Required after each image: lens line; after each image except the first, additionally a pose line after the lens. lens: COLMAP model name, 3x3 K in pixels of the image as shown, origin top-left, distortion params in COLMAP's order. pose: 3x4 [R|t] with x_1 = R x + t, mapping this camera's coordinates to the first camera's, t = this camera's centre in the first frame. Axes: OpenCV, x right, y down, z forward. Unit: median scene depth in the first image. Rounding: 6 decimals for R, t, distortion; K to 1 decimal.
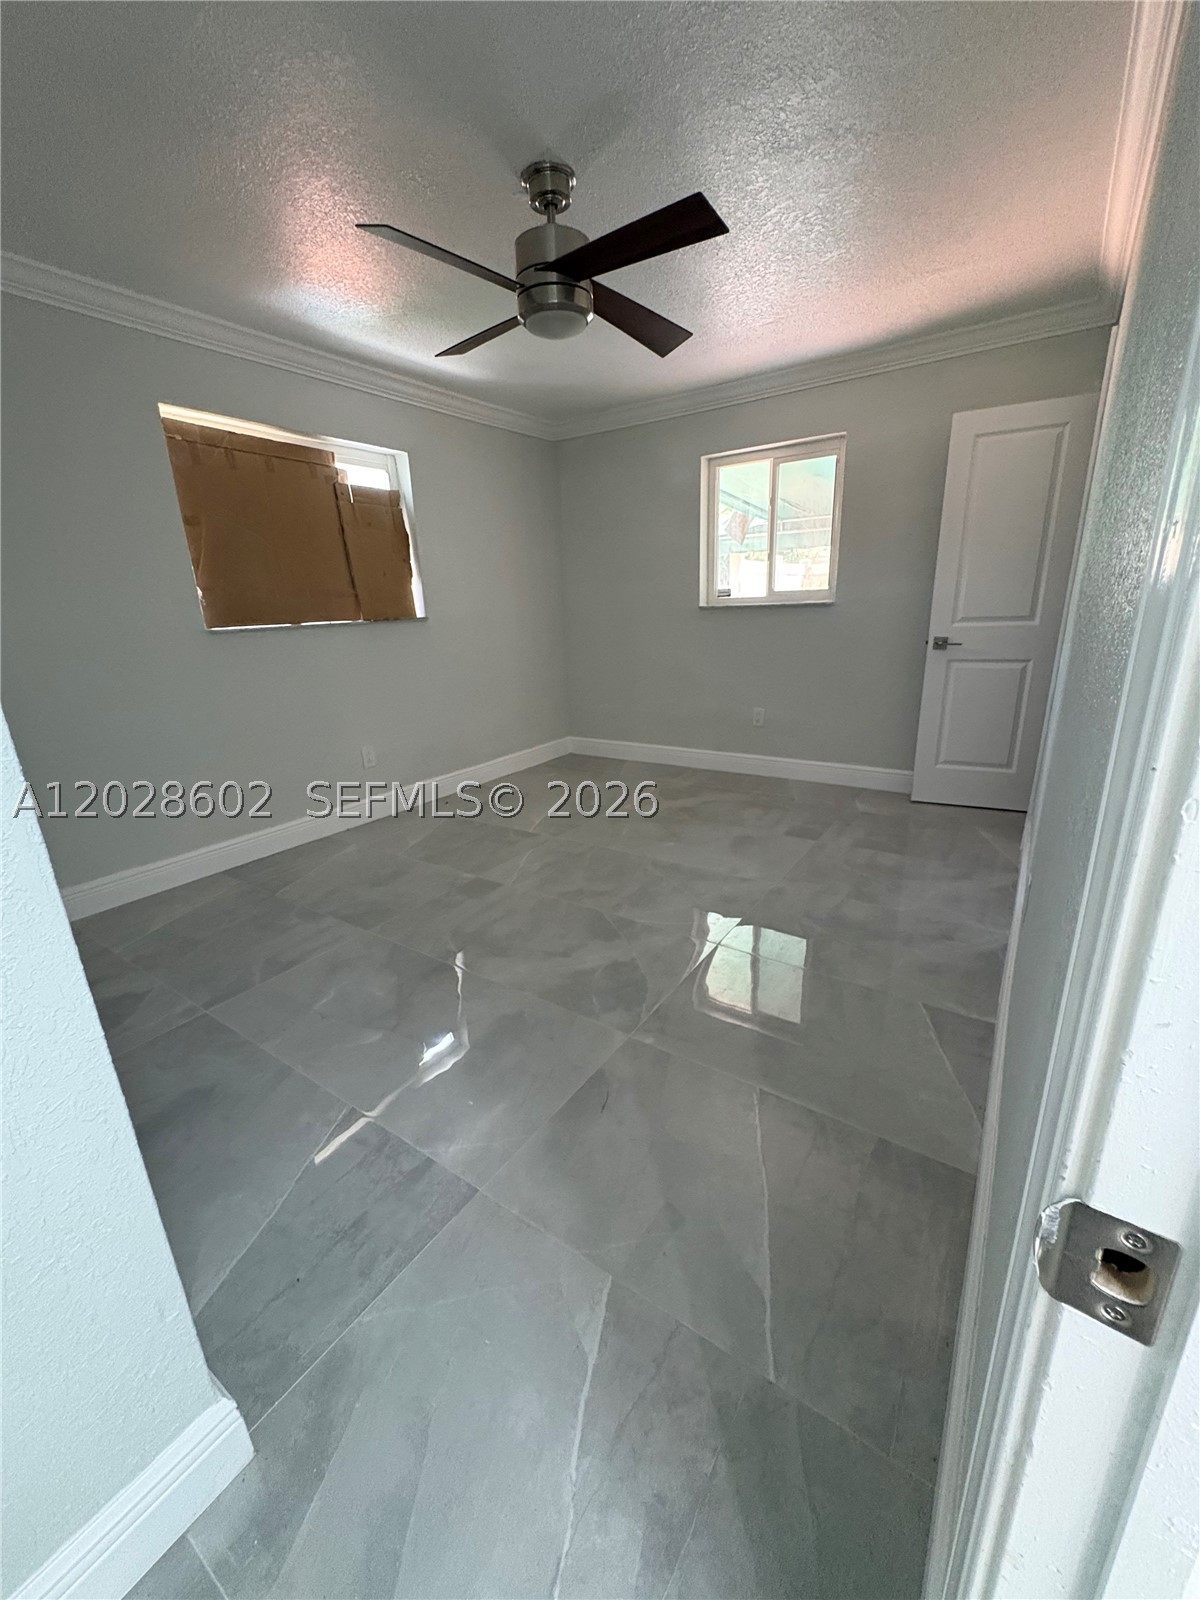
lens RADIAL K [[638.6, 0, 599.1], [0, 638.6, 797.1], [0, 0, 1]] dist [0.000138, 0.000569]
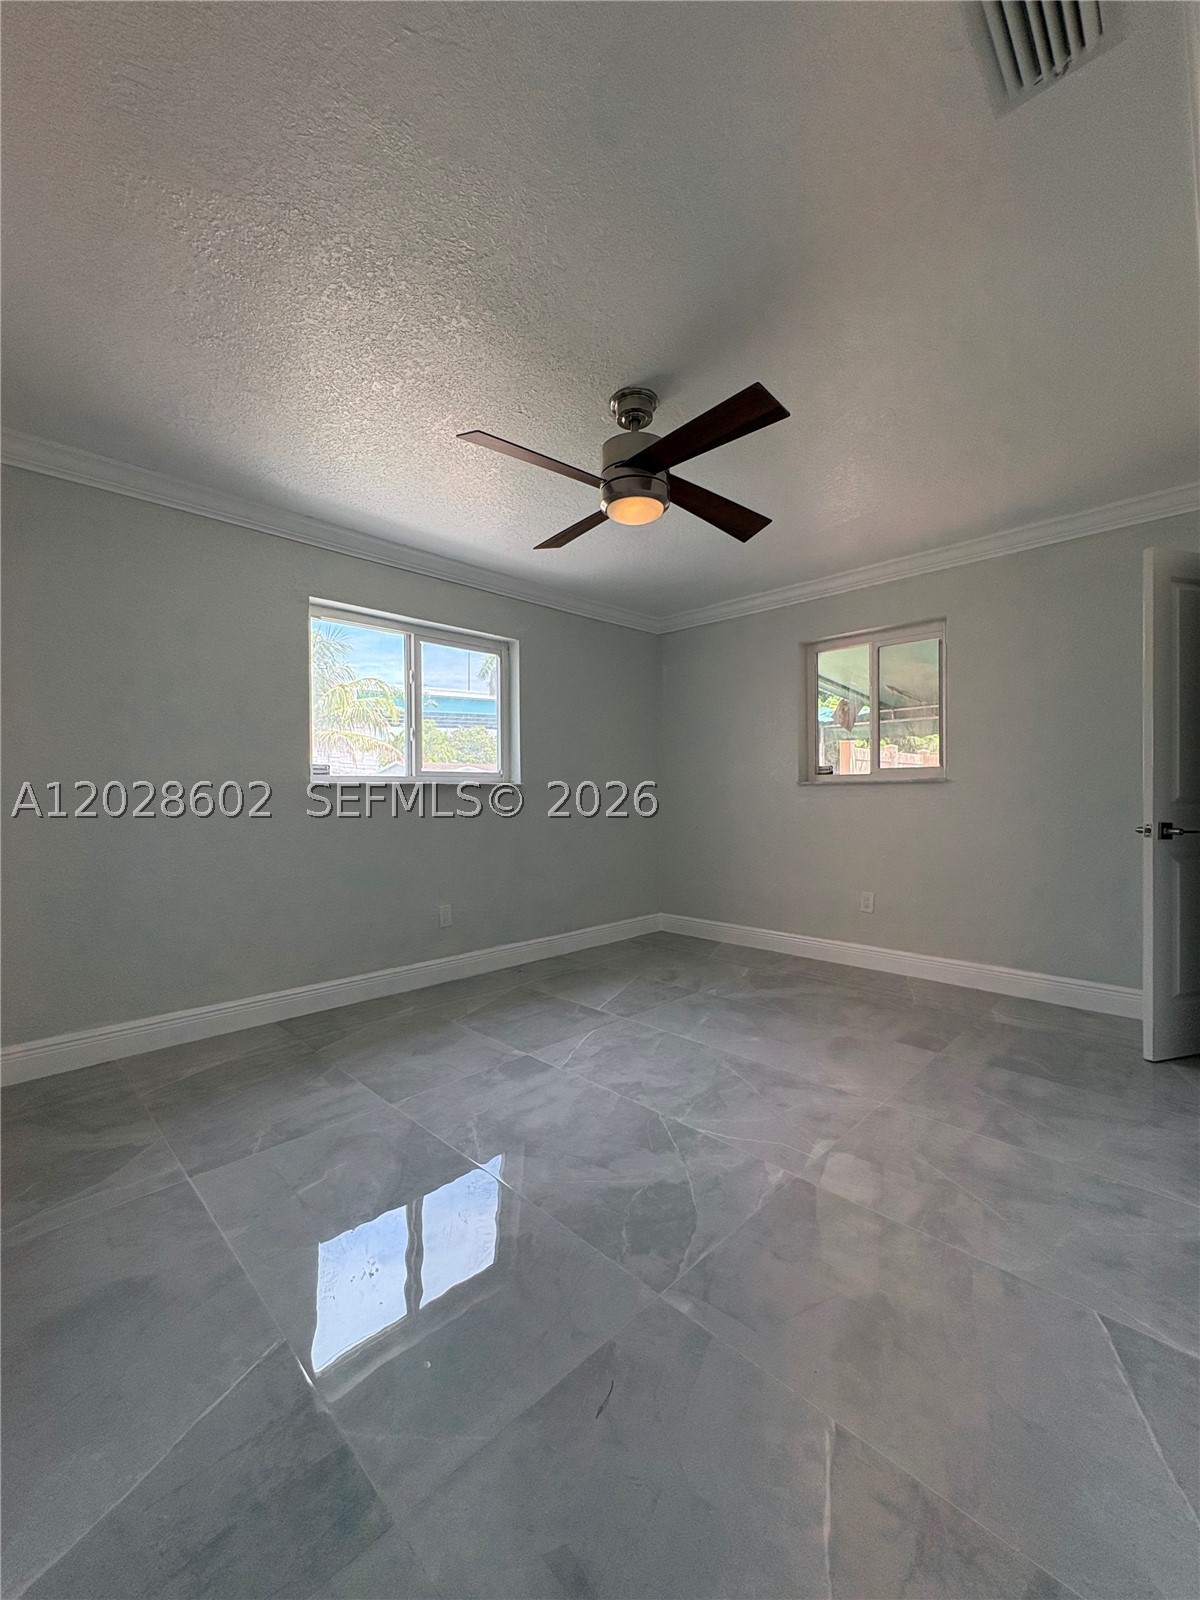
lens RADIAL K [[638.6, 0, 599.1], [0, 638.6, 797.1], [0, 0, 1]] dist [0.000138, 0.000569]
pose [[0.982722, 0.032428, -0.182223, 0.068637], [-0.082606, 0.957880, -0.275030, 0.020435], [0.165629, 0.285331, 0.944009, 0.086840]]
